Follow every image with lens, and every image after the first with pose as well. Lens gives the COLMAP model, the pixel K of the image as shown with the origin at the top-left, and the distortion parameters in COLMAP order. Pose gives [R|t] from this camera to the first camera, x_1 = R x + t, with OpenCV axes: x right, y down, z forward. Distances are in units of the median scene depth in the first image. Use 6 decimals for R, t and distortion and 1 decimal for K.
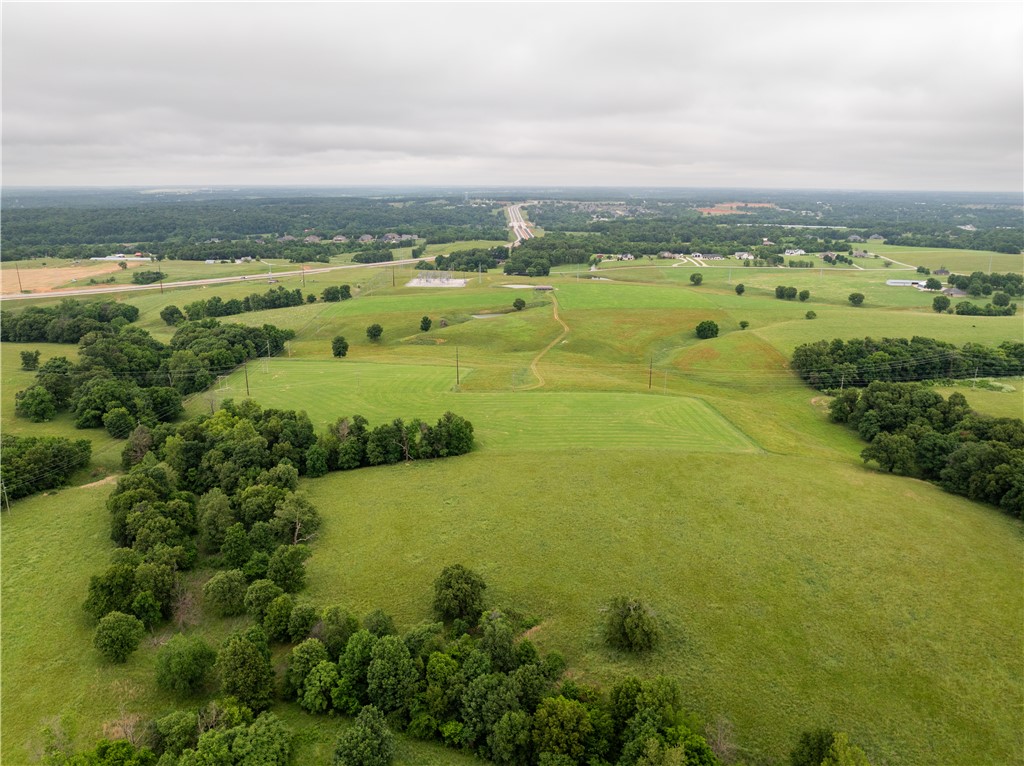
lens RADIAL K [[720.1, 0, 509.2], [0, 720.1, 387.3], [0, 0, 1]] dist [-0.043624, 0.007545]
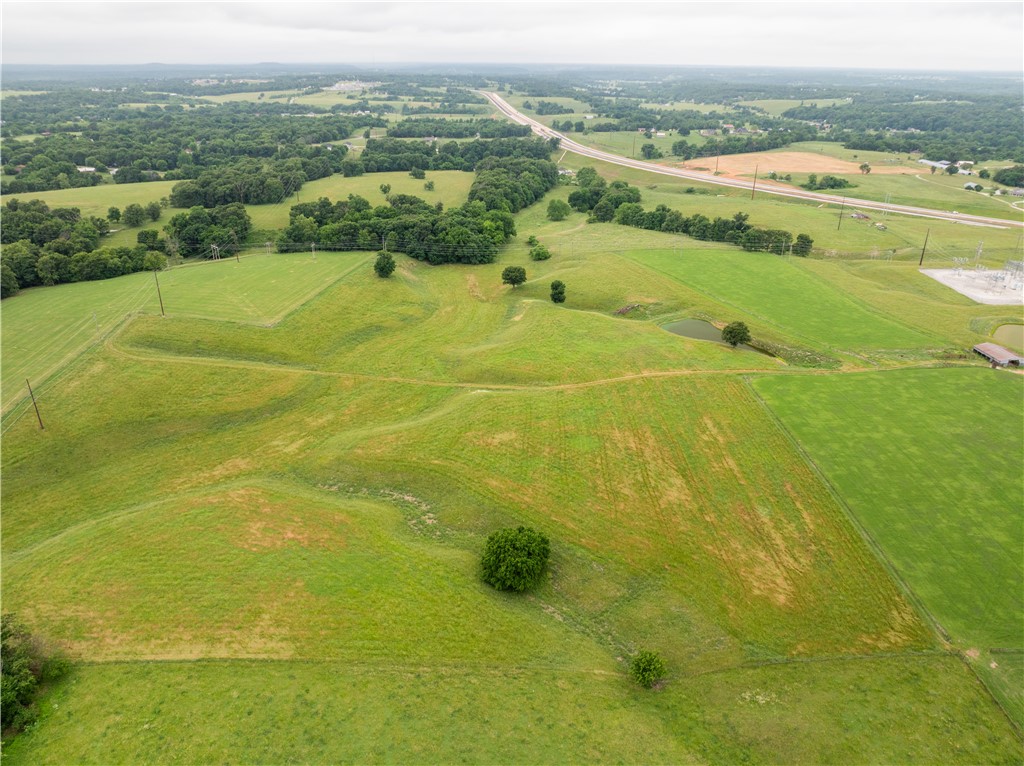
lens RADIAL K [[720.1, 0, 509.2], [0, 720.1, 387.3], [0, 0, 1]] dist [-0.043624, 0.007545]
pose [[0.035409, 0.414906, -0.909175, 0.280138], [-0.281444, 0.877064, 0.389291, -0.140241], [0.958924, 0.242098, 0.147828, 0.492613]]
